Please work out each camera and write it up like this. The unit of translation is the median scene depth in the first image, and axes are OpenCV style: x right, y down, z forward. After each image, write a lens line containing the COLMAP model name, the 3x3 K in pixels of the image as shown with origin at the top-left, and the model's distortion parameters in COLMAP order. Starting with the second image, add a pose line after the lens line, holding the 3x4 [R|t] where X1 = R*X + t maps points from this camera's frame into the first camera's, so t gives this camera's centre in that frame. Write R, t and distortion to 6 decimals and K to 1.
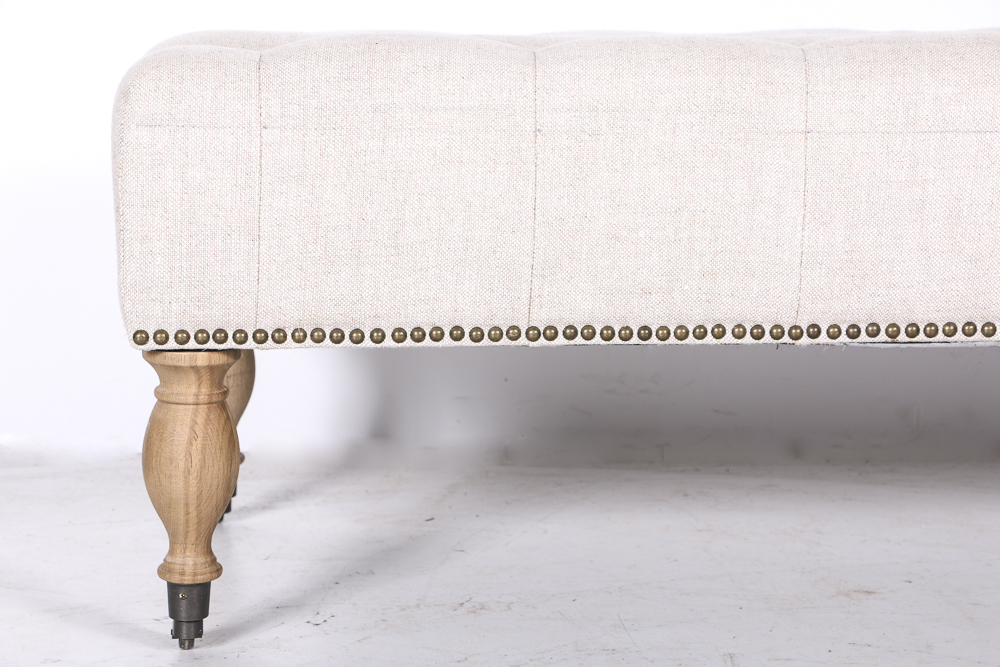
lens RADIAL K [[2128.4, 0, 500.0], [0, 2128.4, 333.5], [0, 0, 1]] dist [0.245396, 0.423271]
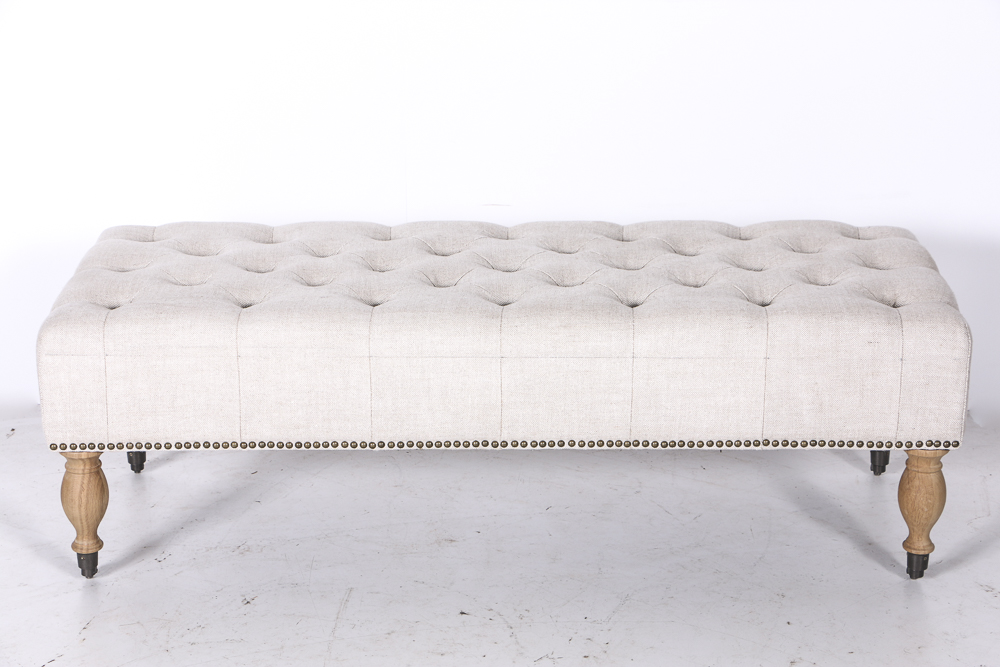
lens RADIAL K [[2128.4, 0, 500.0], [0, 2128.4, 333.5], [0, 0, 1]] dist [0.245396, 0.423271]
pose [[0.995988, 0.020867, -0.087018, 0.441117], [-0.003846, 0.981514, 0.191354, -0.503731], [0.089402, -0.190251, 0.977656, -0.983058]]
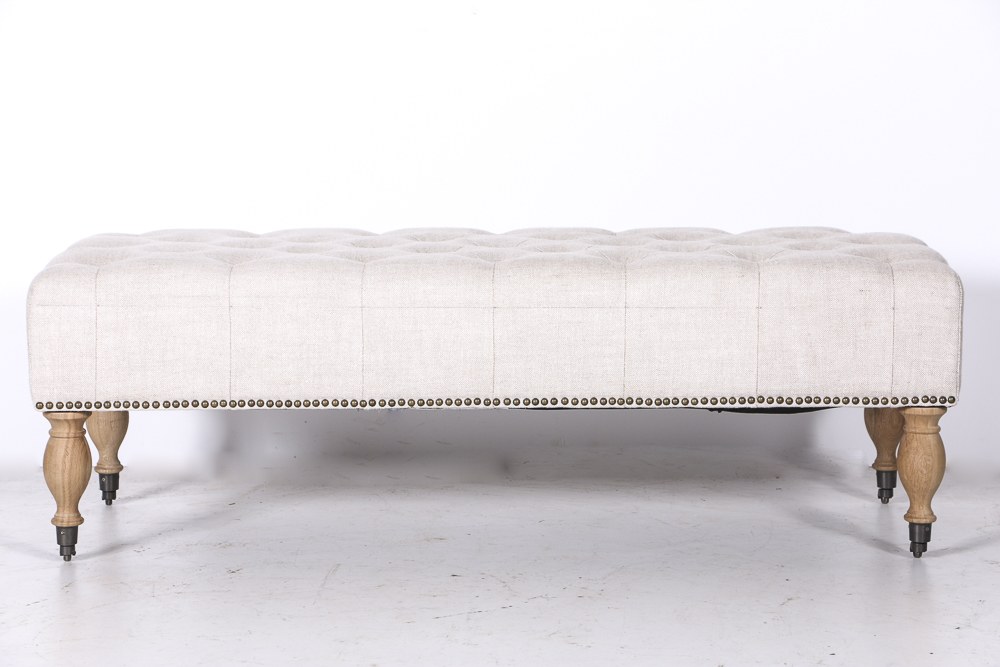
lens RADIAL K [[2718.5, 0, 500.0], [0, 2718.5, 333.5], [0, 0, 1]] dist [0.432964, 0.726102]
pose [[0.996845, 0.003178, -0.079308, 0.477780], [-0.003333, 0.999993, -0.001812, -0.063347], [0.079302, 0.002071, 0.996849, -1.586743]]
